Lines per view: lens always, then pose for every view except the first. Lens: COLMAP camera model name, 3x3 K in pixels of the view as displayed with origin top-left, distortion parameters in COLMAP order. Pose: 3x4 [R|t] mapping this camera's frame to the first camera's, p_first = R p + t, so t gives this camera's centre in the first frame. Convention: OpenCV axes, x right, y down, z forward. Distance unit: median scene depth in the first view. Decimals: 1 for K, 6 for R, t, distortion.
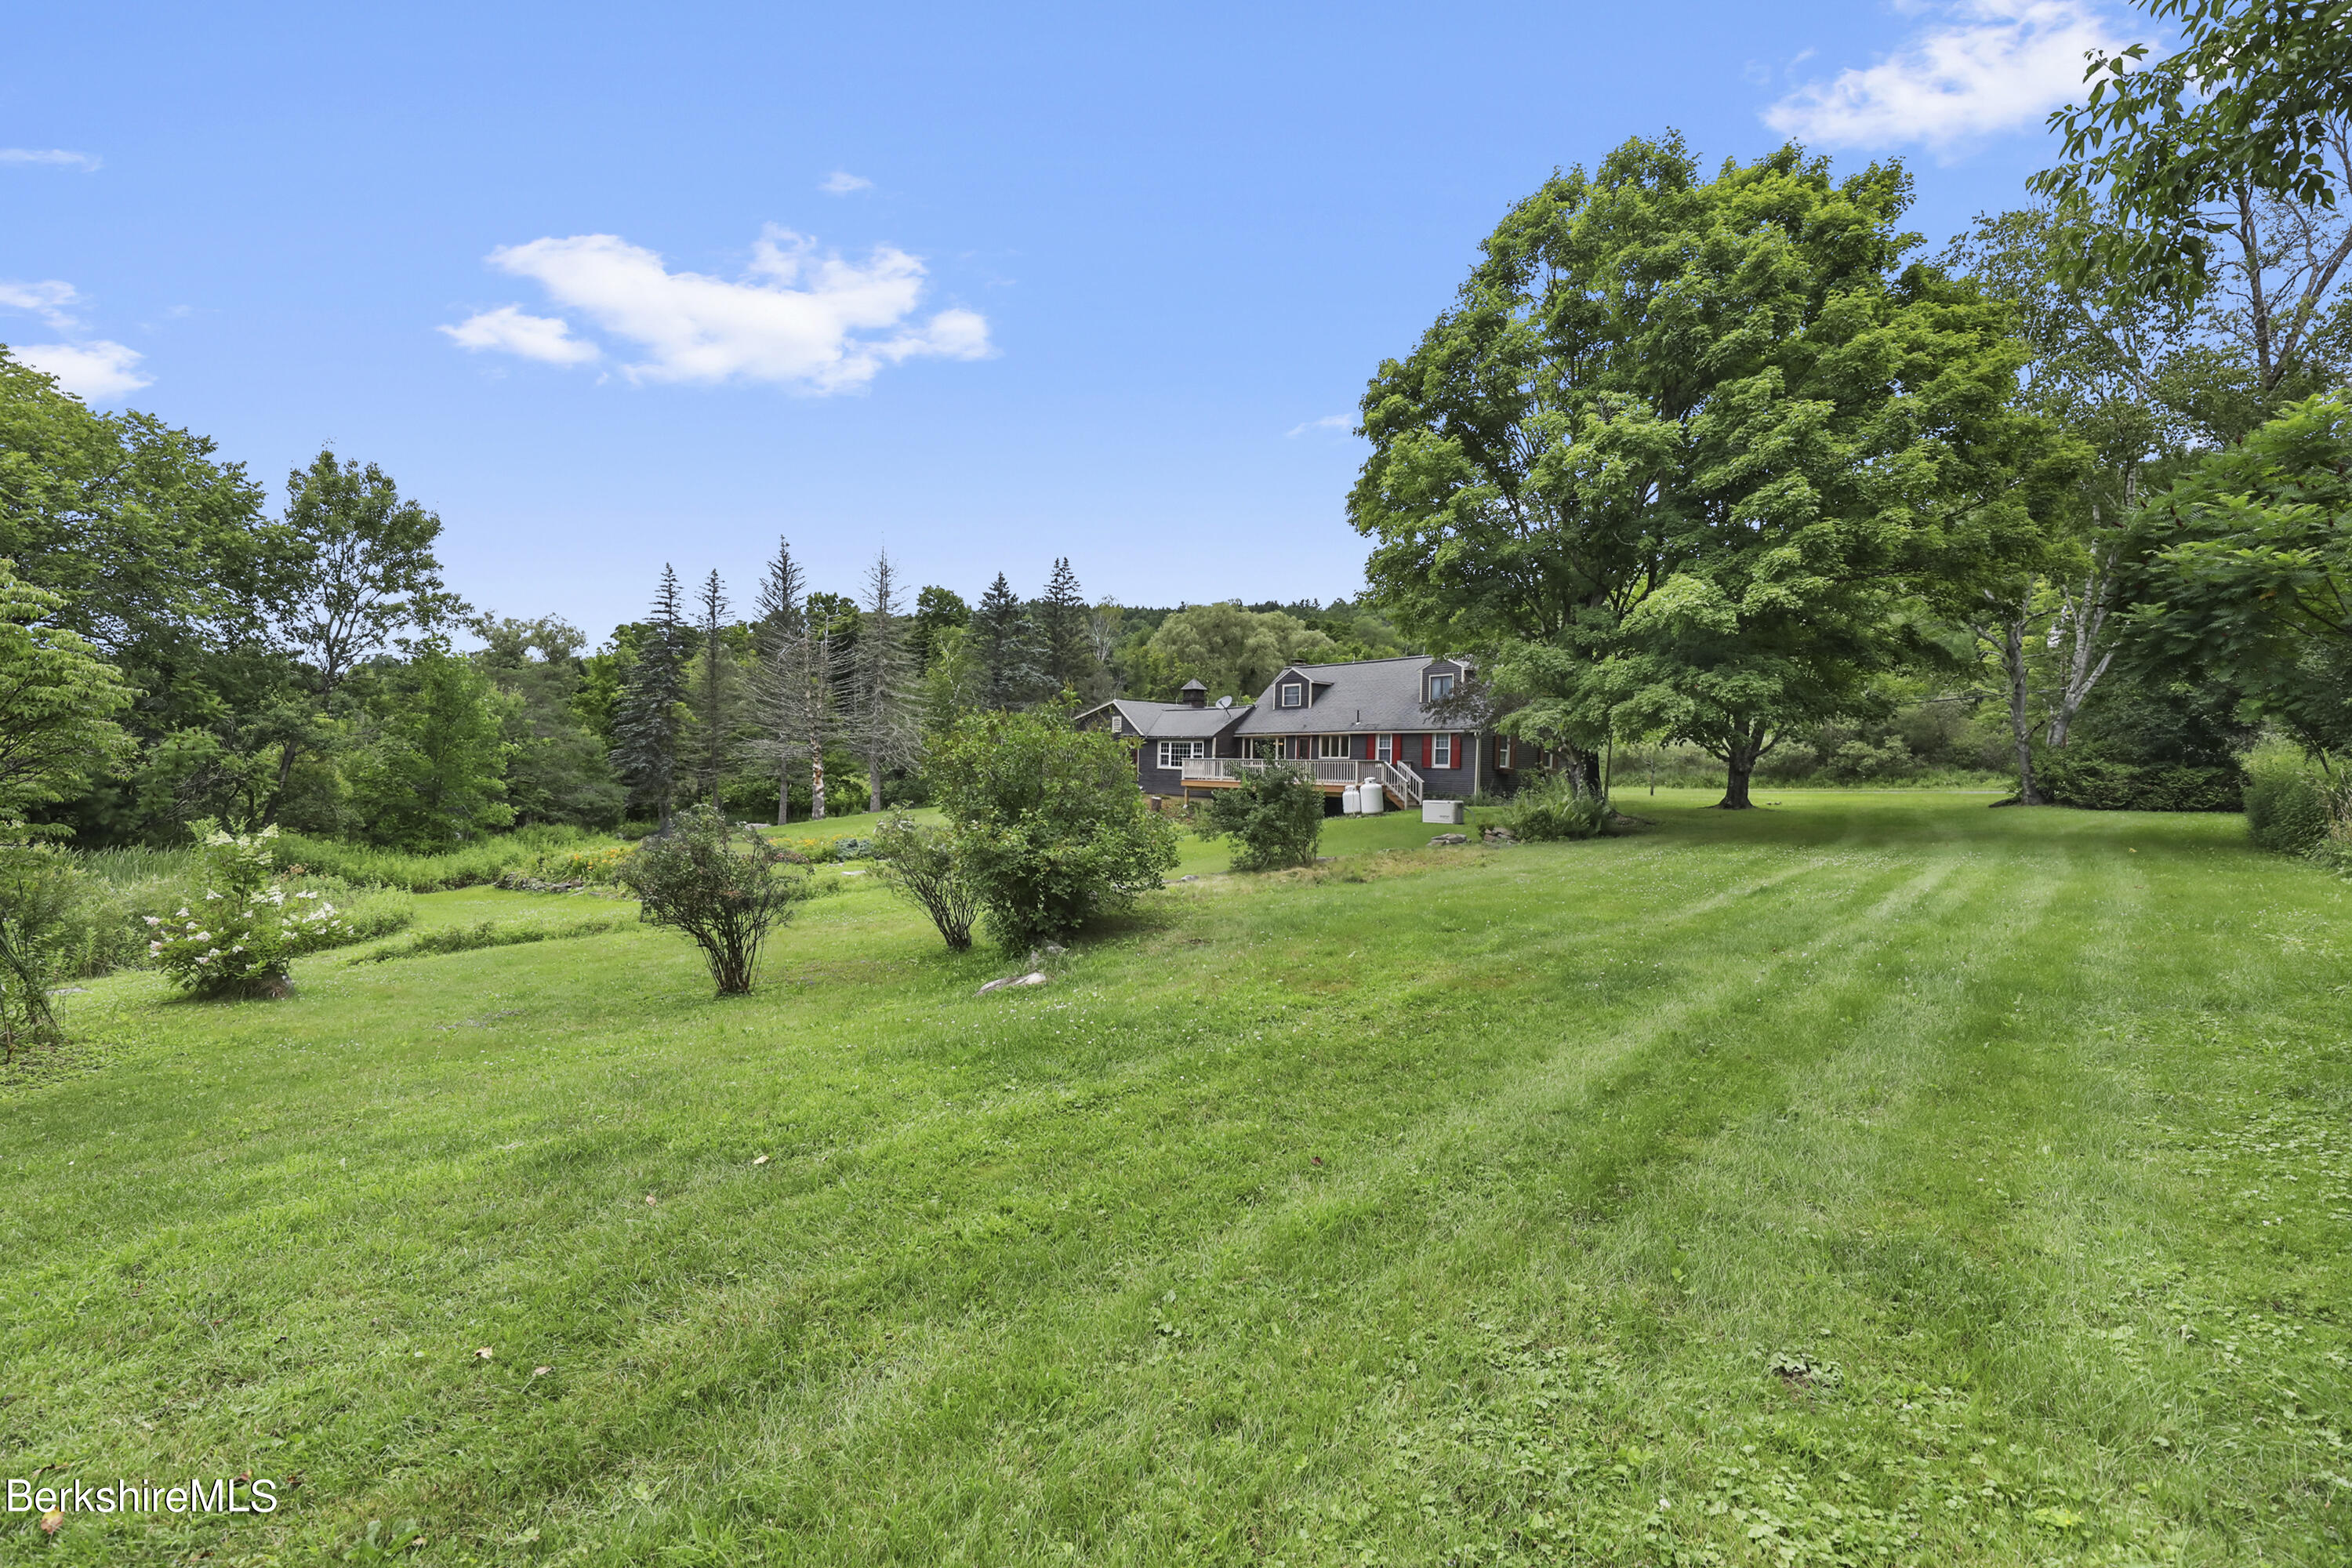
lens RADIAL K [[978.5, 0, 1167.2], [0, 978.5, 788.3], [0, 0, 1]] dist [0.004209, -0.002909]
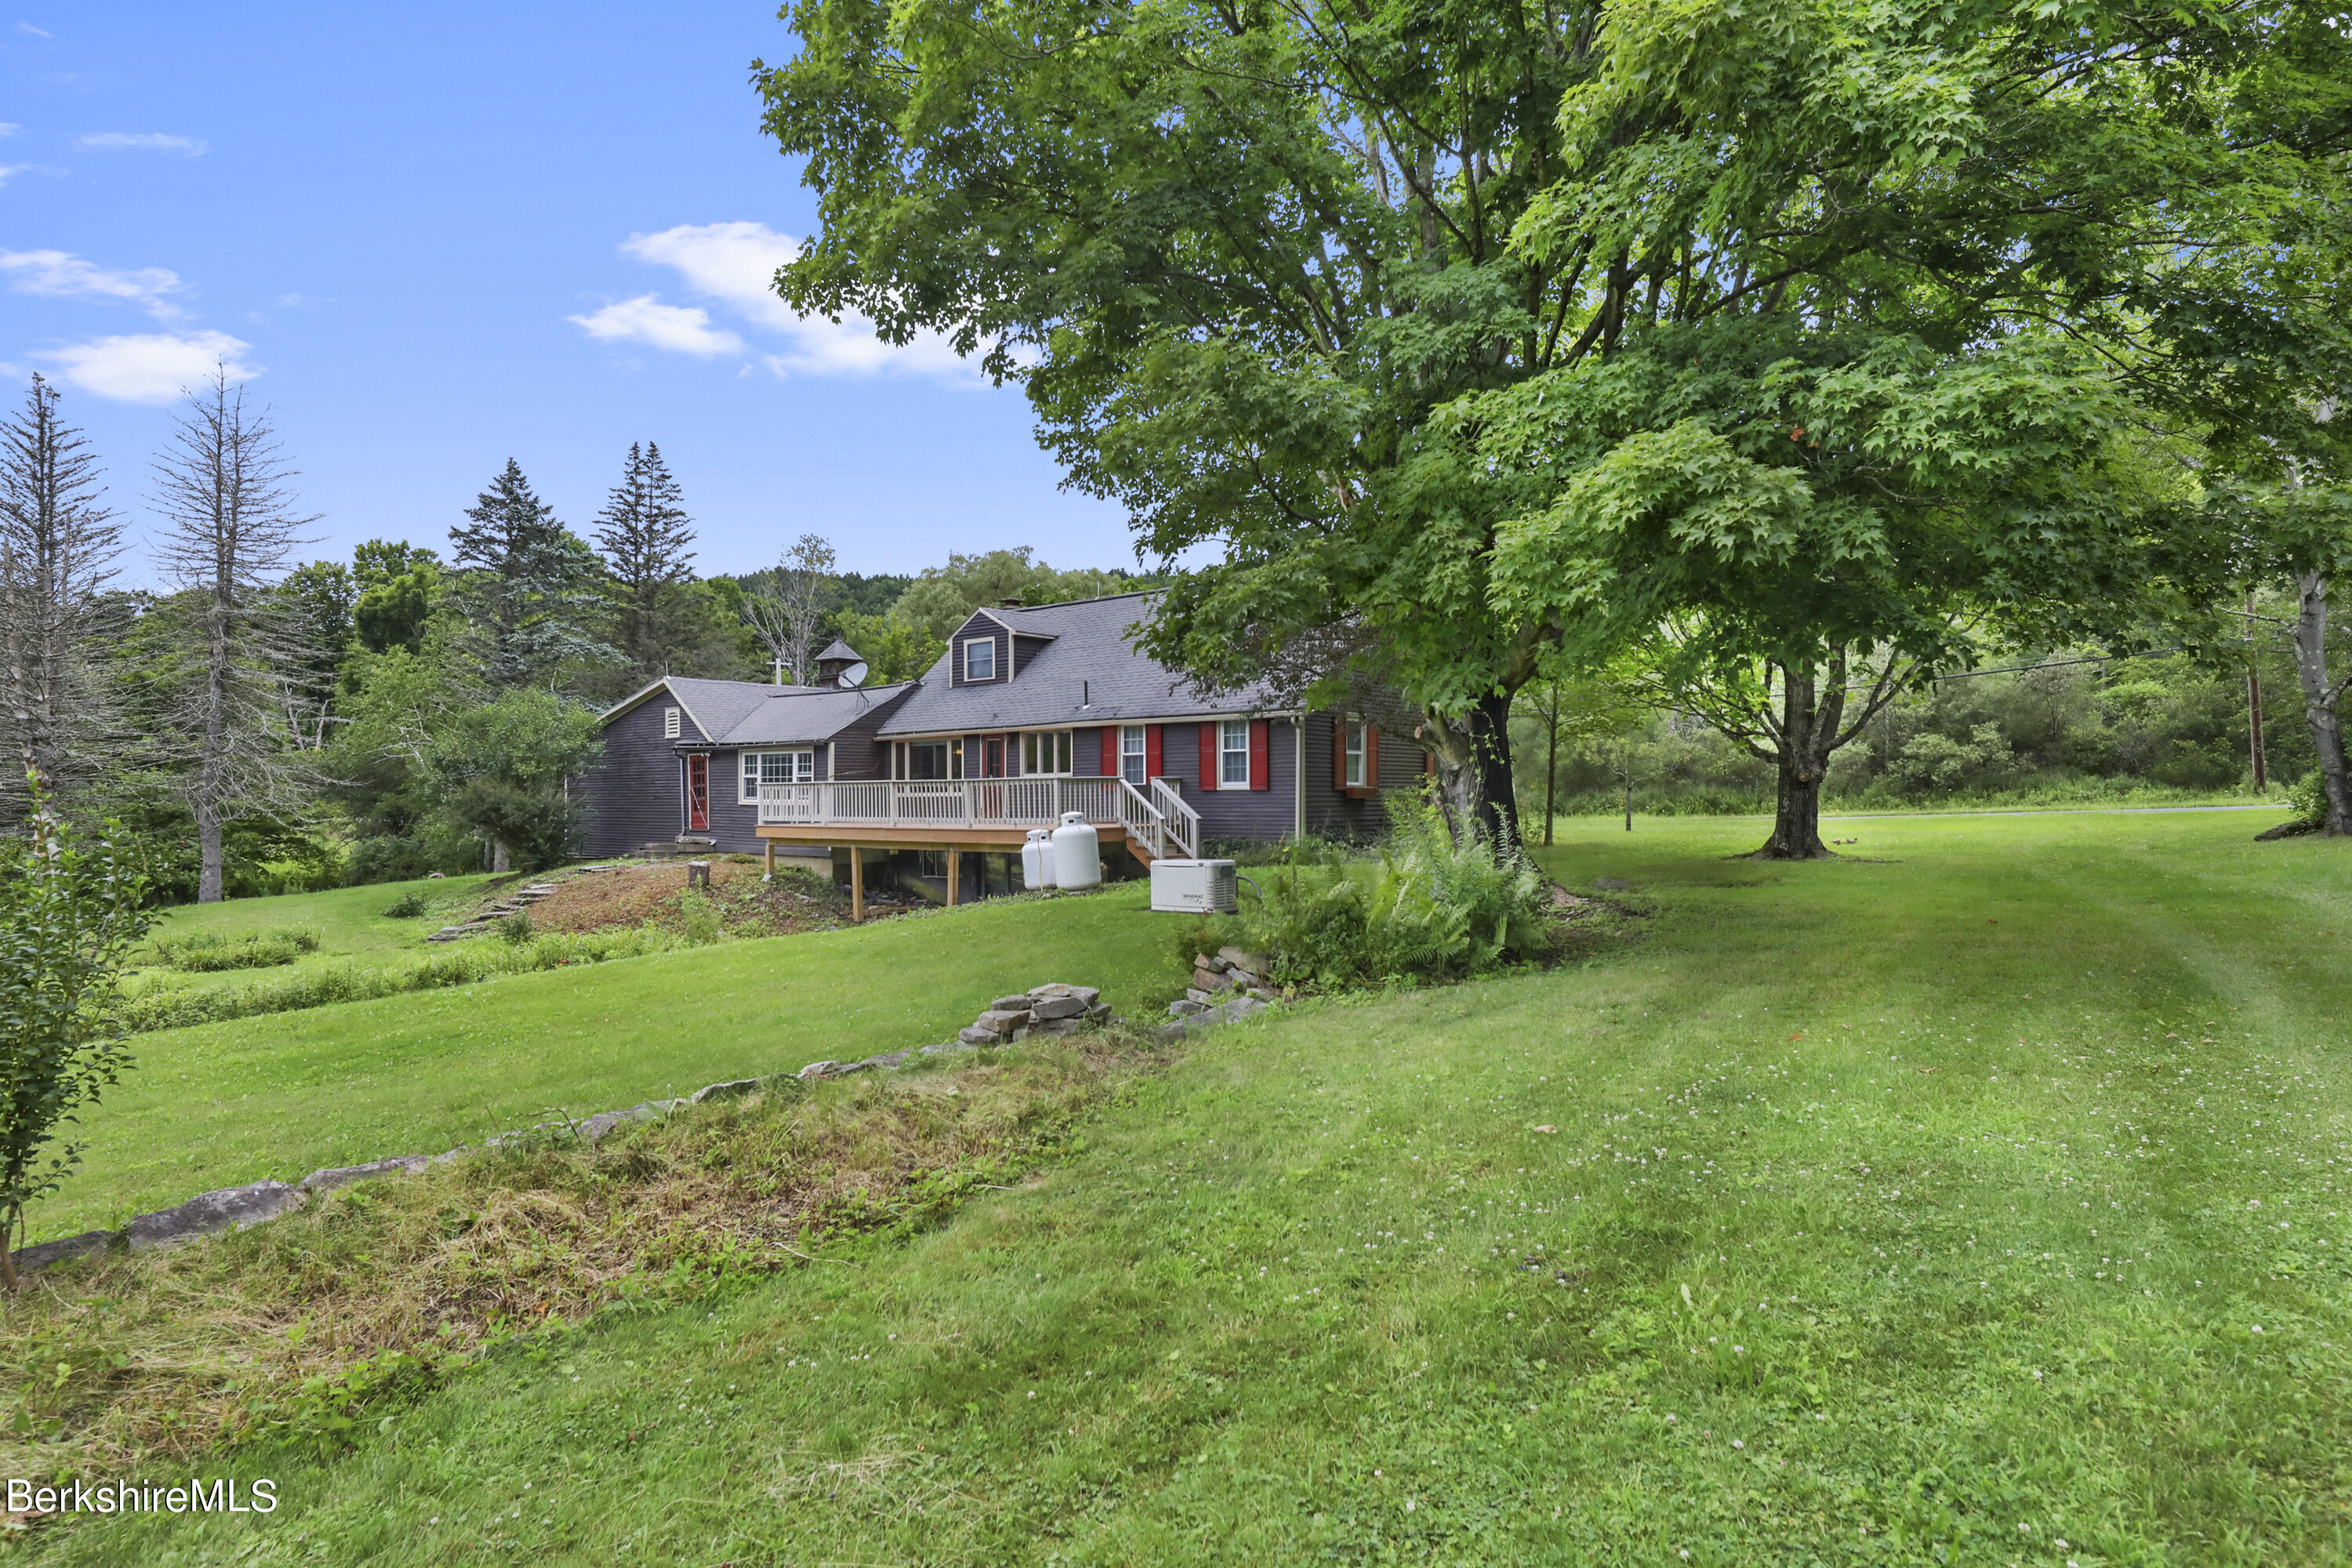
lens RADIAL K [[1379.1, 0, 1171.8], [0, 1379.1, 776.0], [0, 0, 1]] dist [0.005086, -0.002728]
pose [[0.989339, -0.021686, 0.144009, 0.126945], [0.027232, 0.998957, -0.036654, -0.002128], [-0.143064, 0.040185, 0.988897, 0.261998]]
